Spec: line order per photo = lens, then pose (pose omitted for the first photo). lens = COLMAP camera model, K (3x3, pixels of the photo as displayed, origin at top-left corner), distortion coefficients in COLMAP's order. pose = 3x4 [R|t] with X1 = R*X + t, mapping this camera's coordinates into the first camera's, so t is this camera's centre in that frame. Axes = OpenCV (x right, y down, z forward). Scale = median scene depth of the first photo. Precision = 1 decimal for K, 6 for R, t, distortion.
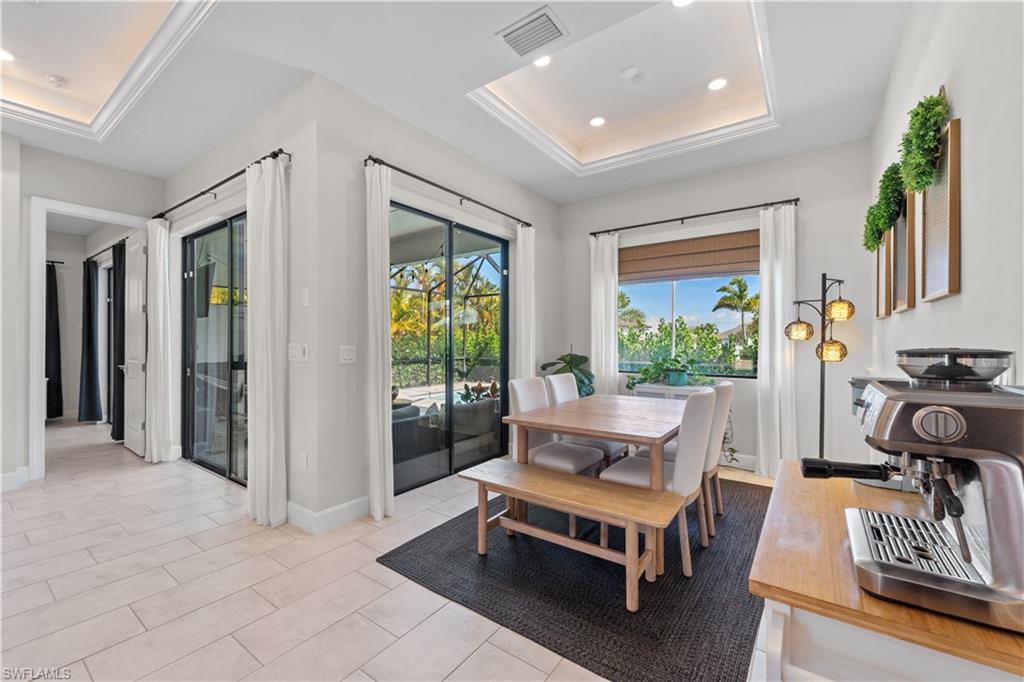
lens RADIAL K [[417.5, 0, 509.0], [0, 417.5, 337.3], [0, 0, 1]] dist [0.004784, 0.000031]
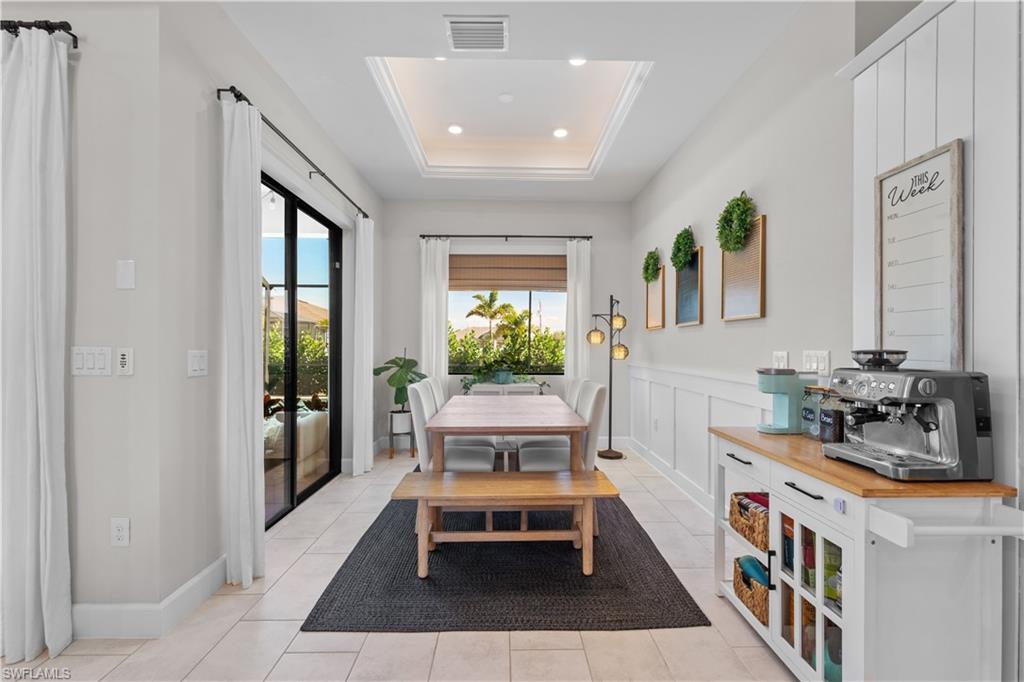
lens RADIAL K [[417.0, 0, 512.0], [0, 417.0, 341.0], [0, 0, 1]] dist [-0.001330, -0.000247]
pose [[0.796871, 0.007489, 0.604102, -0.328148], [-0.009091, 0.999959, -0.000404, 0.000787], [-0.604081, -0.005170, 0.796907, 0.112955]]
